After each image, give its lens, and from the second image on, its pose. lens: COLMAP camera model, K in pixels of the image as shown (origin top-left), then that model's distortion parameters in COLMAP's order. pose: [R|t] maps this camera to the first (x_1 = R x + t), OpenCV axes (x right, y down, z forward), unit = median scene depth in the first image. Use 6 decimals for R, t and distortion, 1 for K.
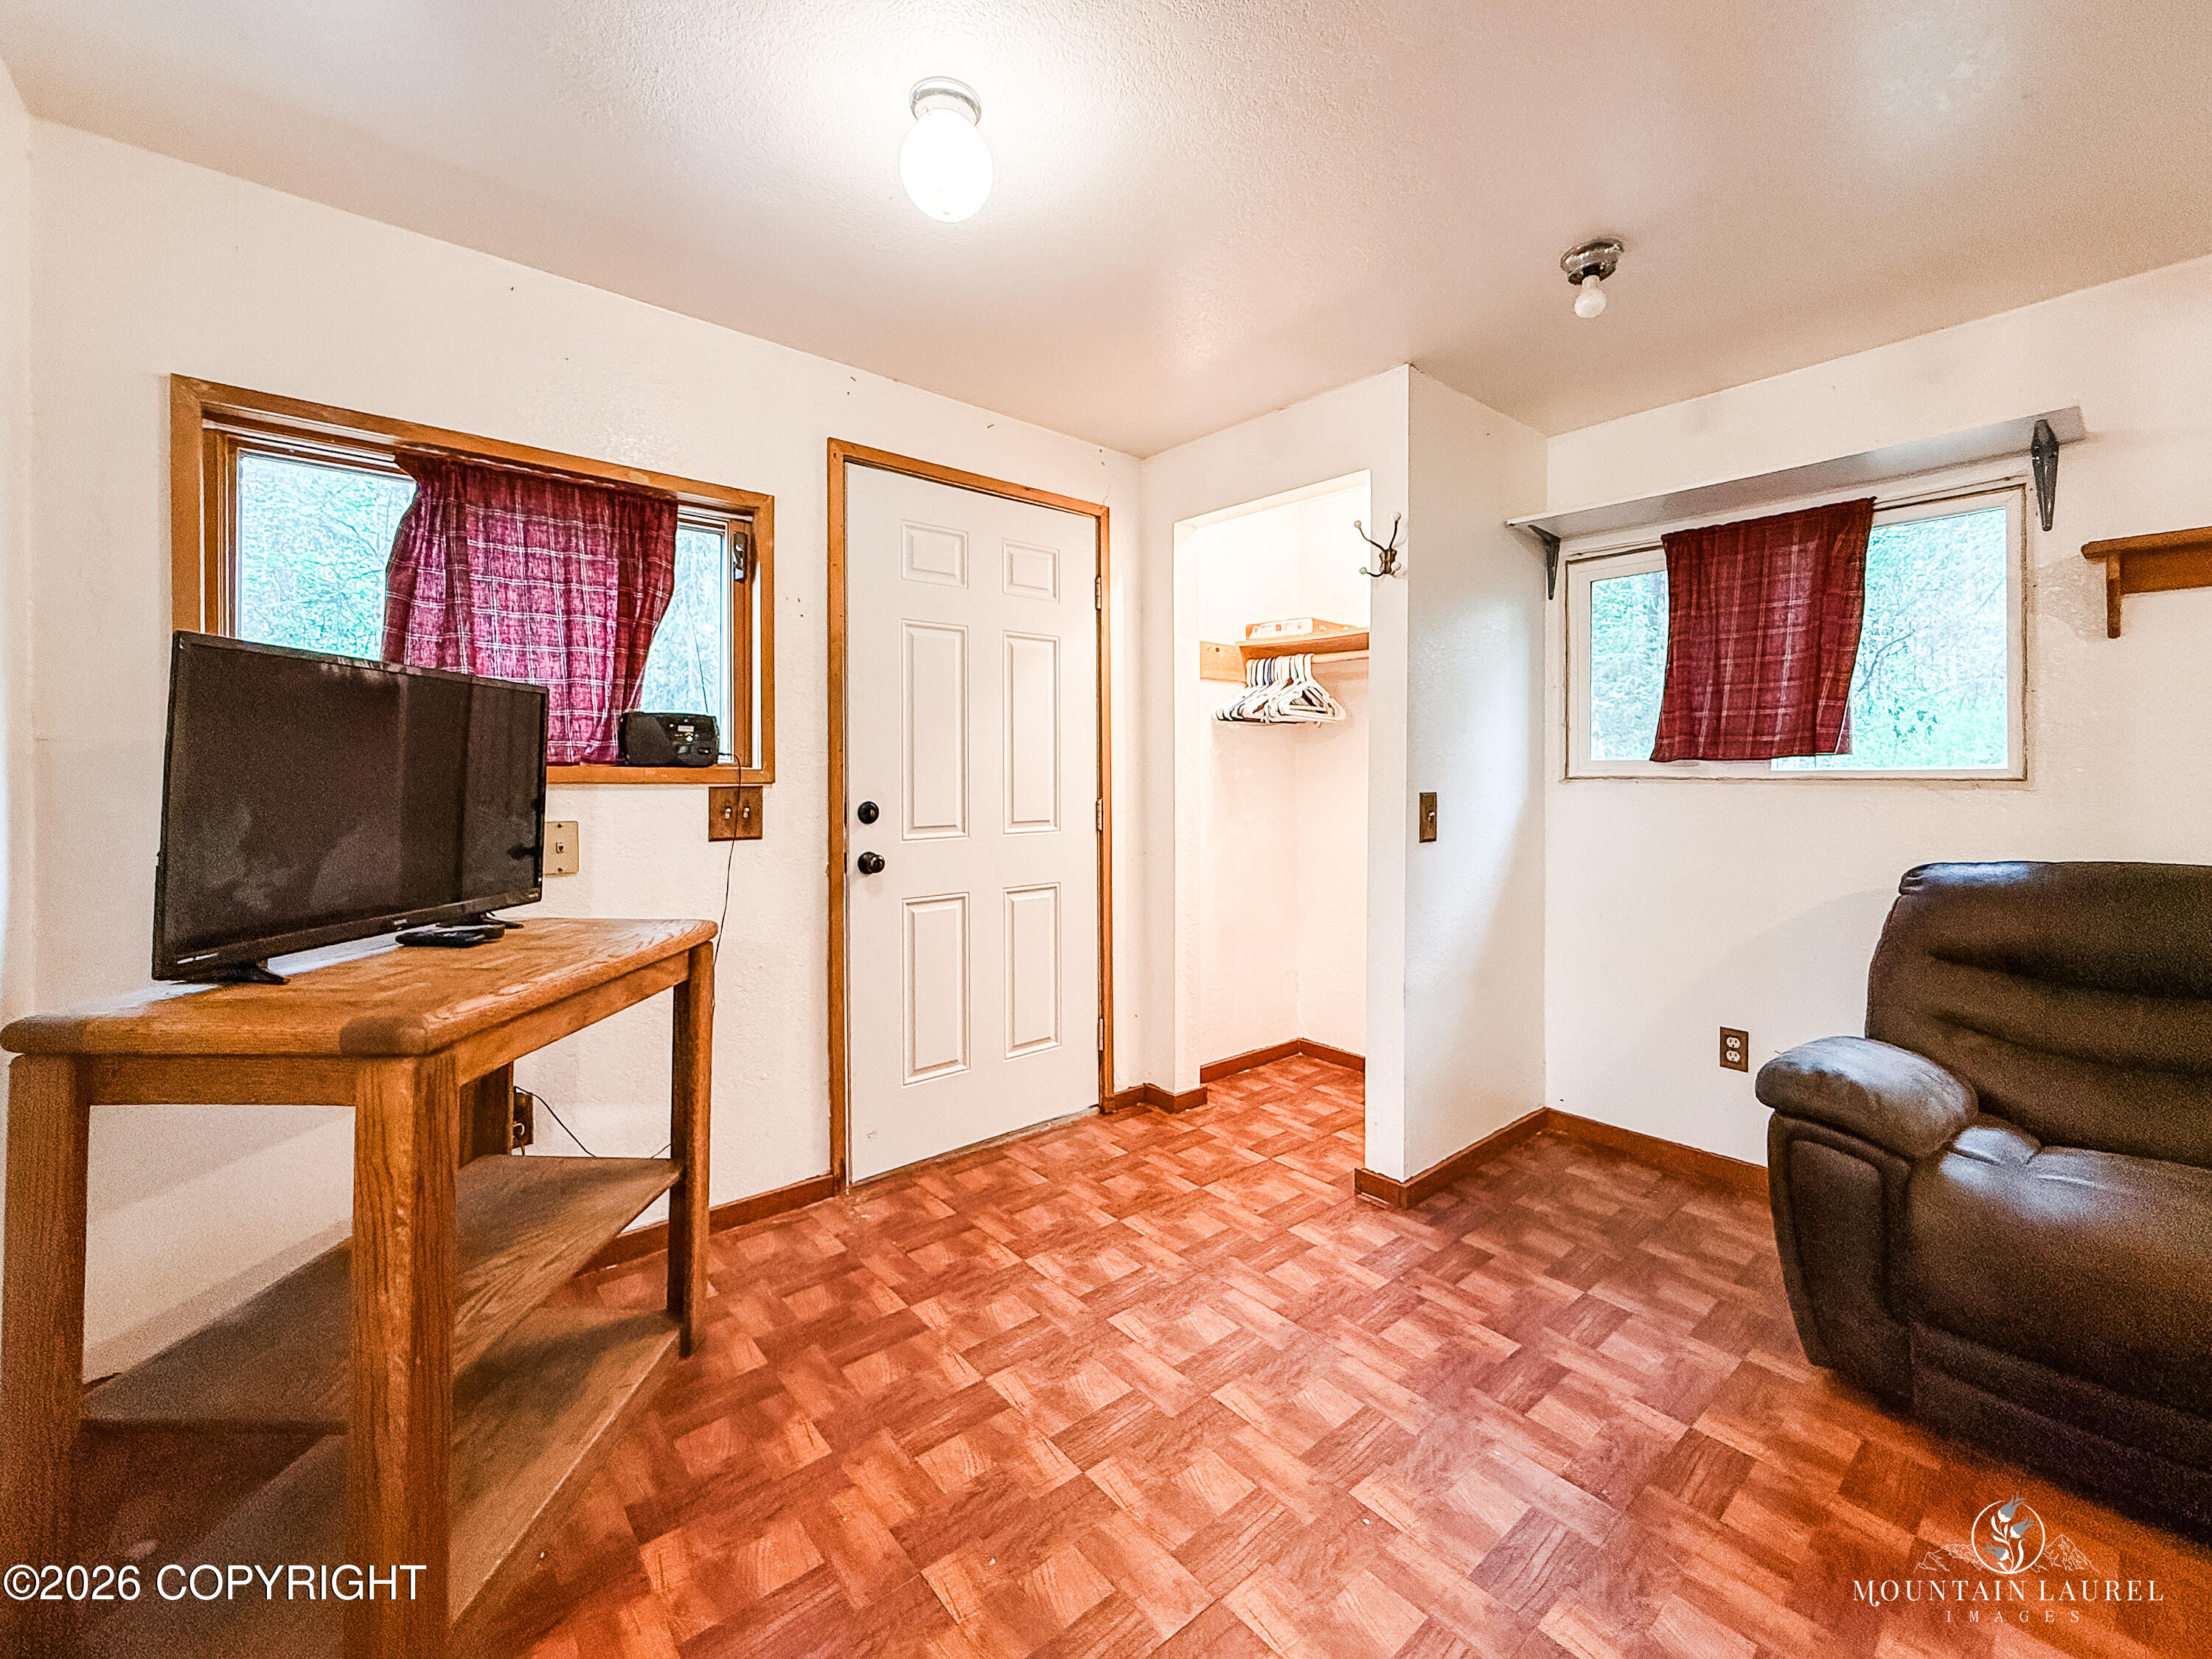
lens RADIAL K [[898.9, 0, 1113.2], [0, 898.9, 786.4], [0, 0, 1]] dist [-0.000032, -0.000047]
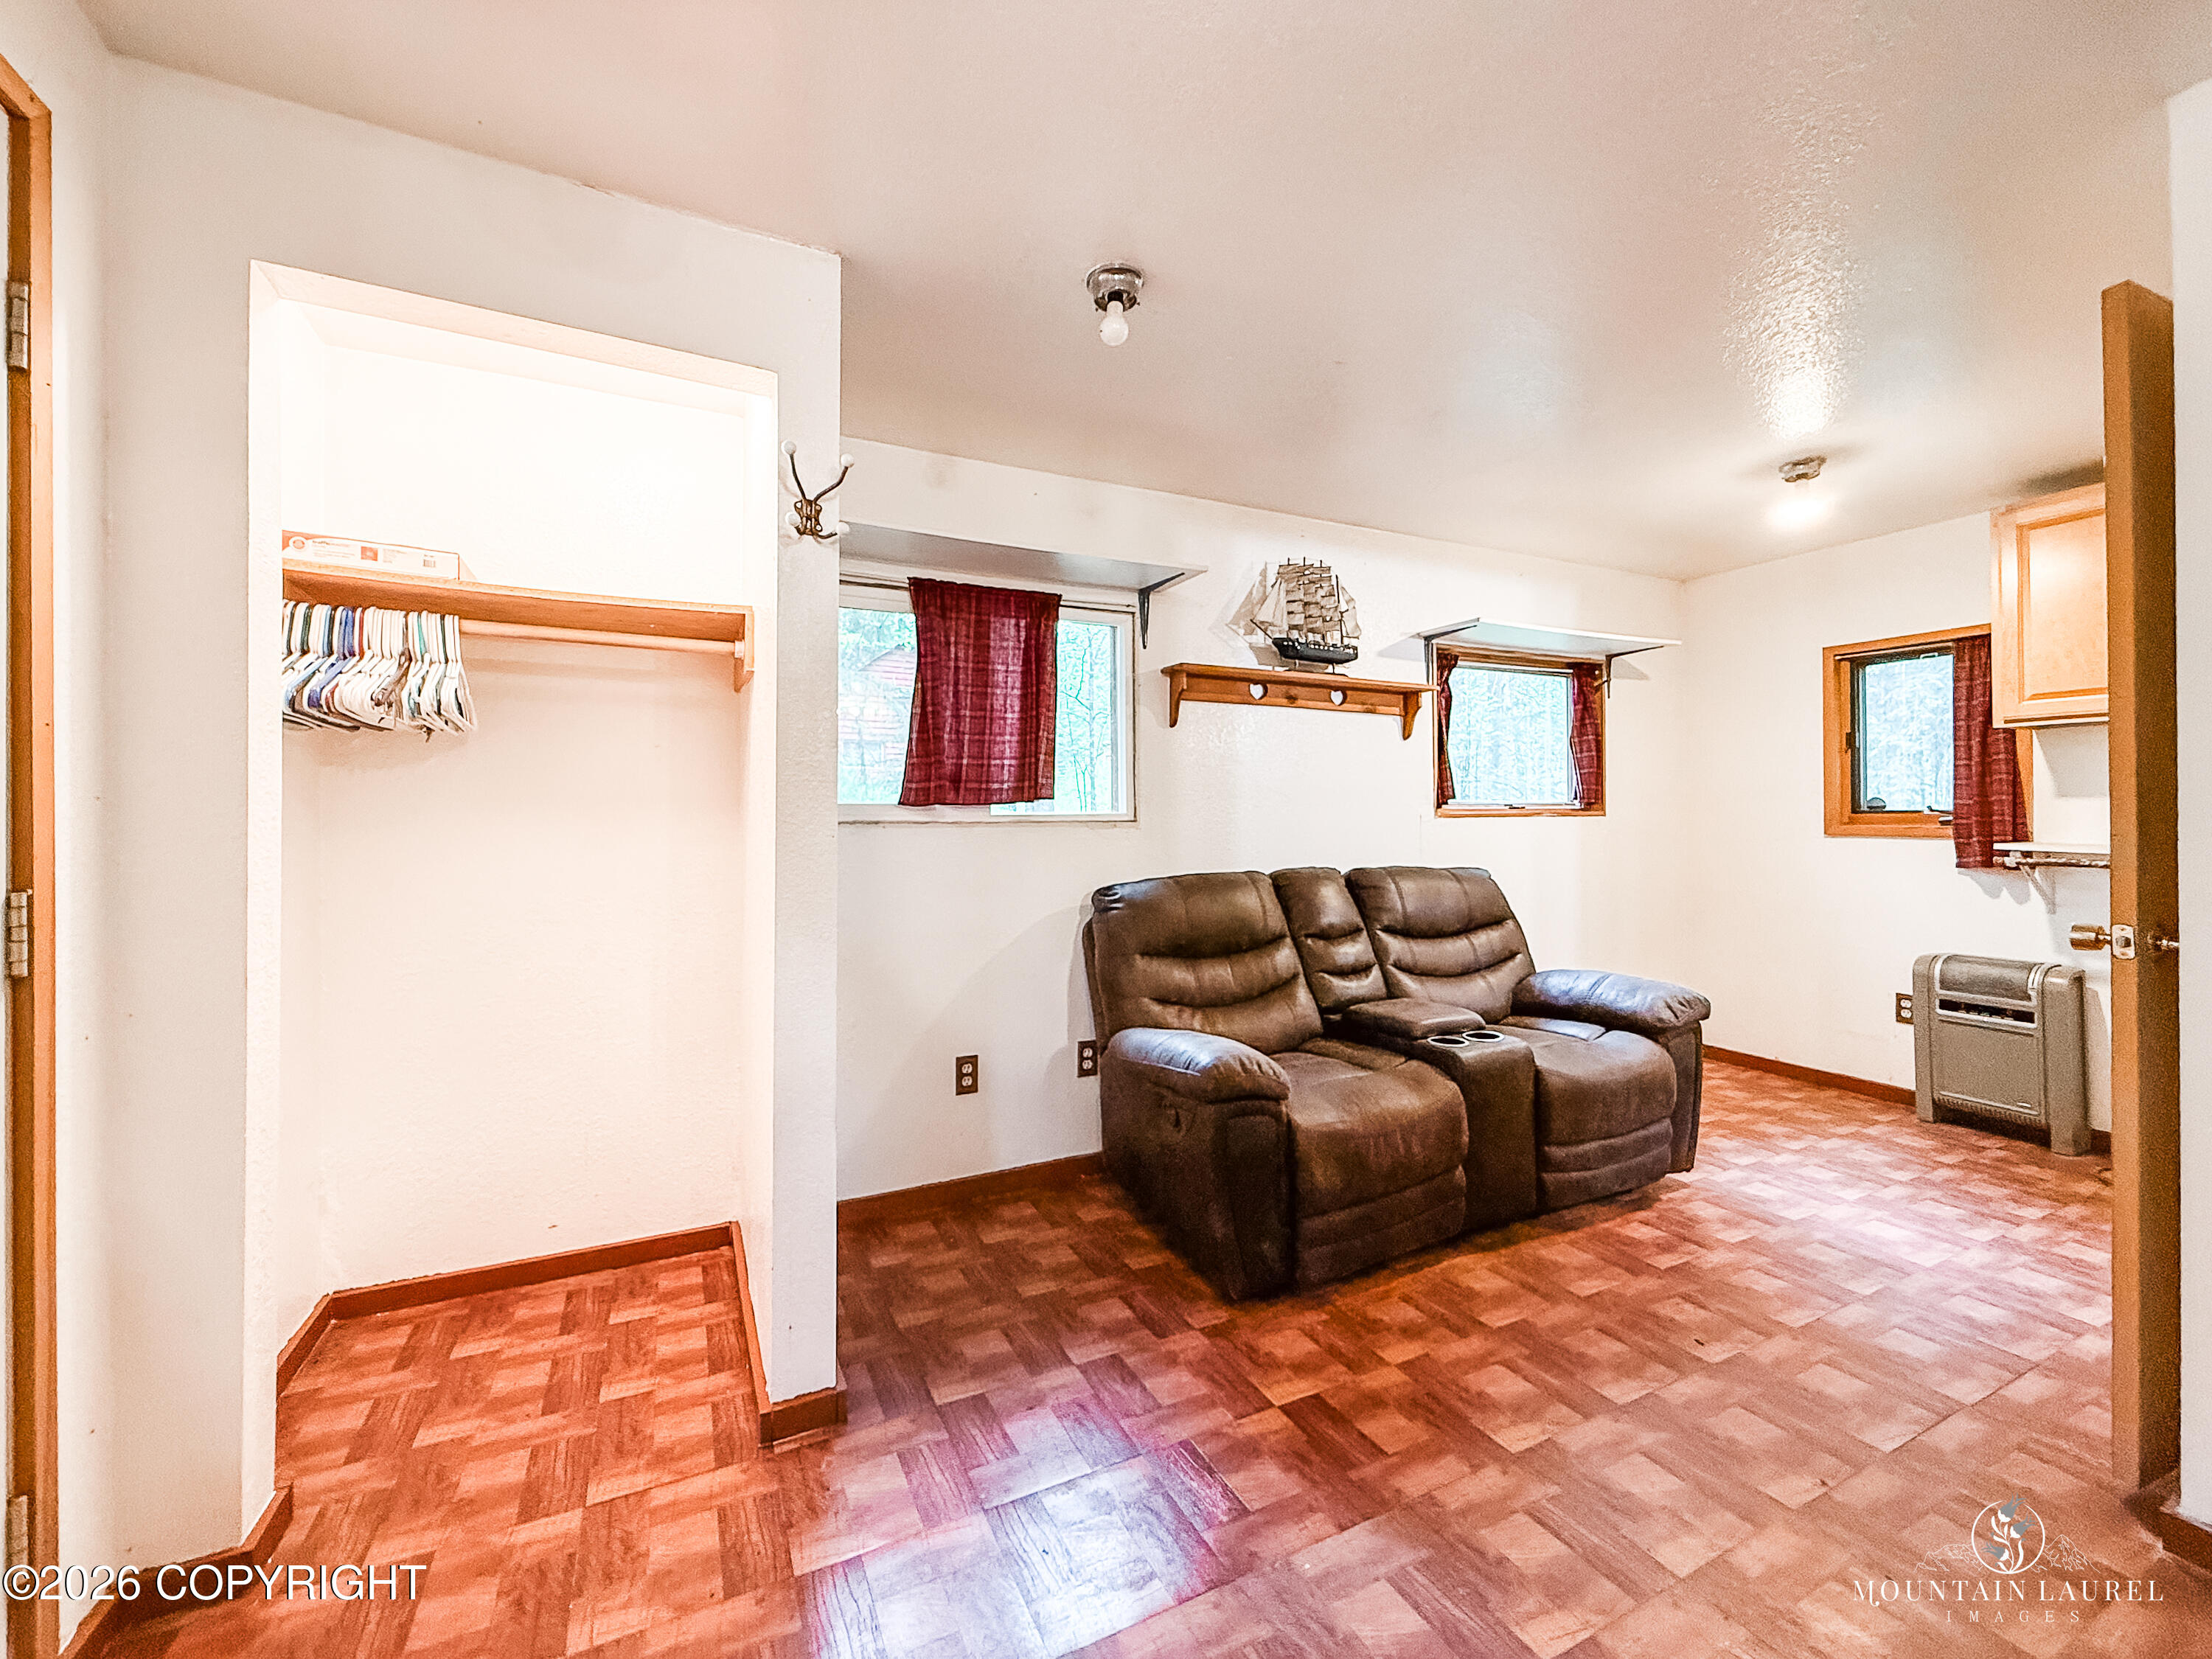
lens RADIAL K [[884.2, 0, 1109.5], [0, 884.2, 818.8], [0, 0, 1]] dist [-0.001353, -0.000396]
pose [[0.257935, -0.002669, 0.966159, -0.321957], [0.020032, 0.999796, -0.002586, -0.007539], [-0.965955, 0.020021, 0.257936, 0.633332]]
